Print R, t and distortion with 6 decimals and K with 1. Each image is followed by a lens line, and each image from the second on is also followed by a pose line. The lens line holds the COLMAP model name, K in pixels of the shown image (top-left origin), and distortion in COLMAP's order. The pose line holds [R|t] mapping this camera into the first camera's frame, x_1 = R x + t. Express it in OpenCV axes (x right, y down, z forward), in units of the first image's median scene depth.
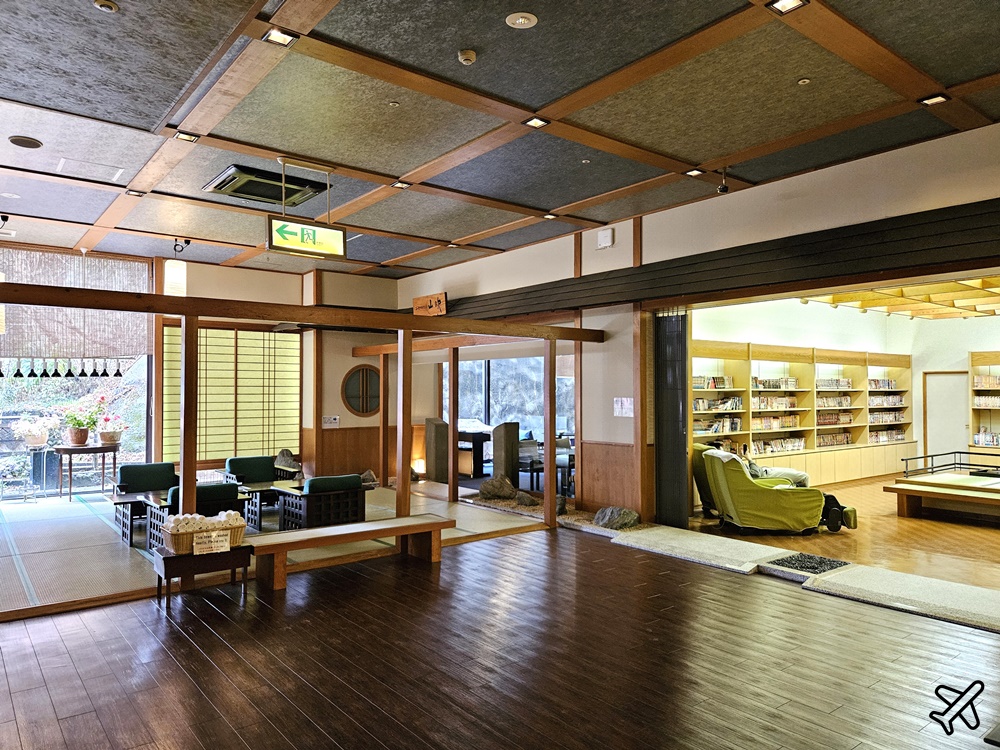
lens RADIAL K [[682.7, 0, 500.0], [0, 682.7, 375.0], [0, 0, 1]] dist [0.053553, -0.037274]
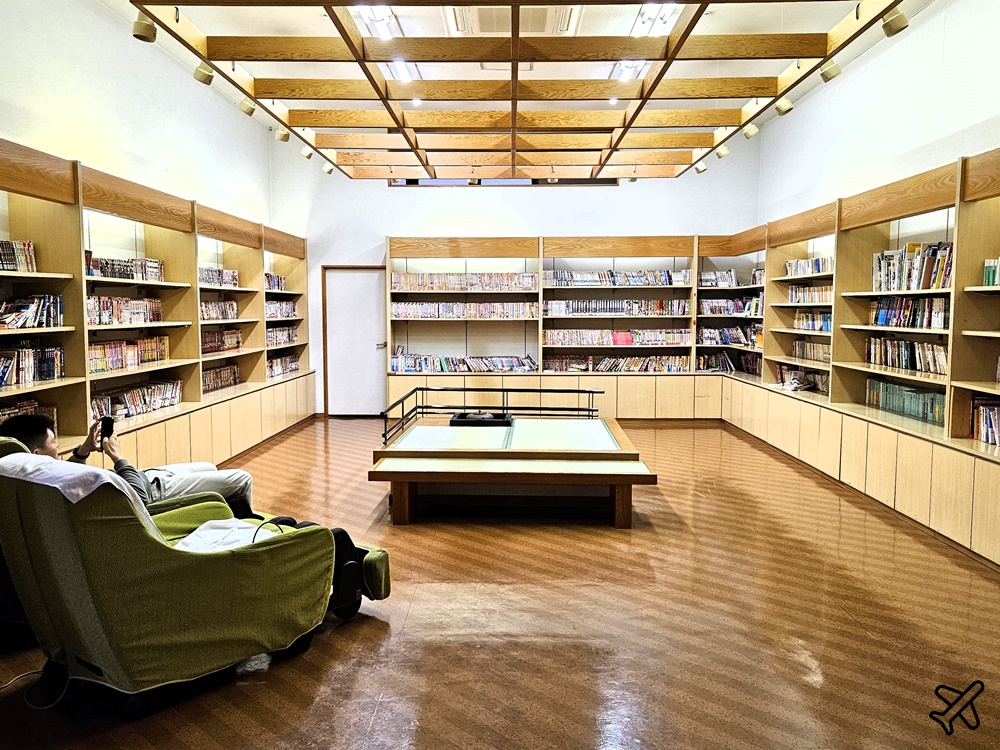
lens RADIAL K [[838.9, 0, 493.9], [0, 838.9, 386.9], [0, 0, 1]] dist [0.079131, -0.079344]
pose [[0.640917, -0.071179, 0.764303, 0.122246], [-0.019667, 0.993842, 0.109048, 0.025278], [-0.767358, -0.084922, 0.635570, 0.463551]]
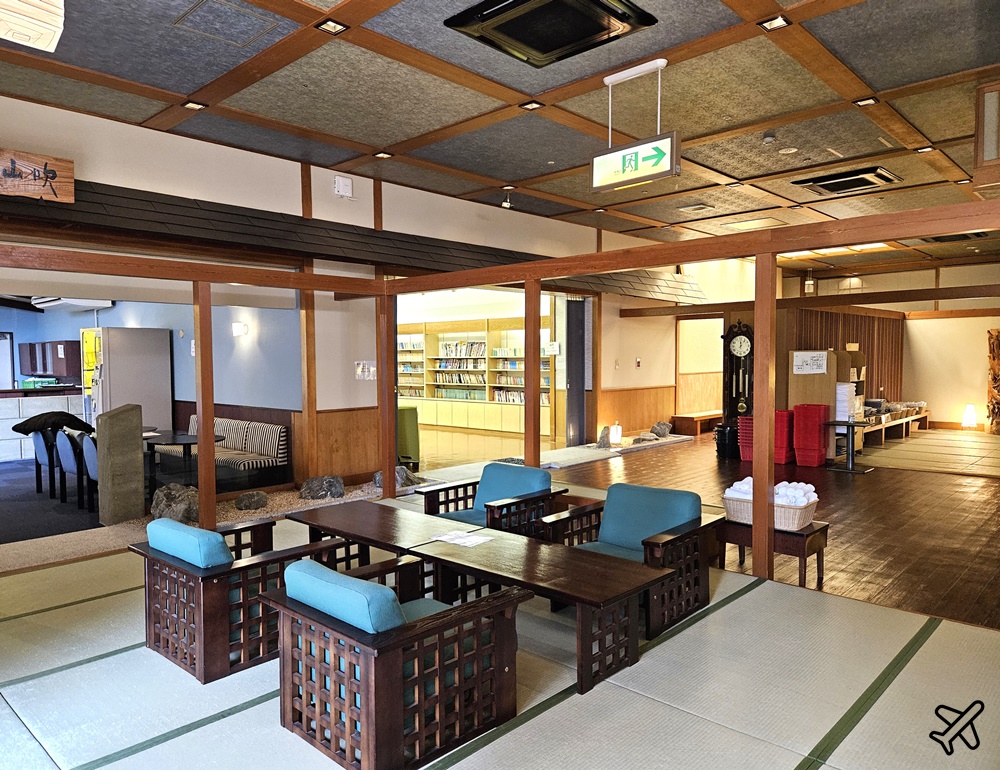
lens RADIAL K [[695.5, 0, 460.7], [0, 695.5, 387.1], [0, 0, 1]] dist [0.055908, 0.000414]
pose [[-0.118719, -0.040604, 0.992097, -0.664815], [-0.013780, 0.999135, 0.039243, 0.024359], [-0.992832, -0.009013, -0.119175, 0.784075]]
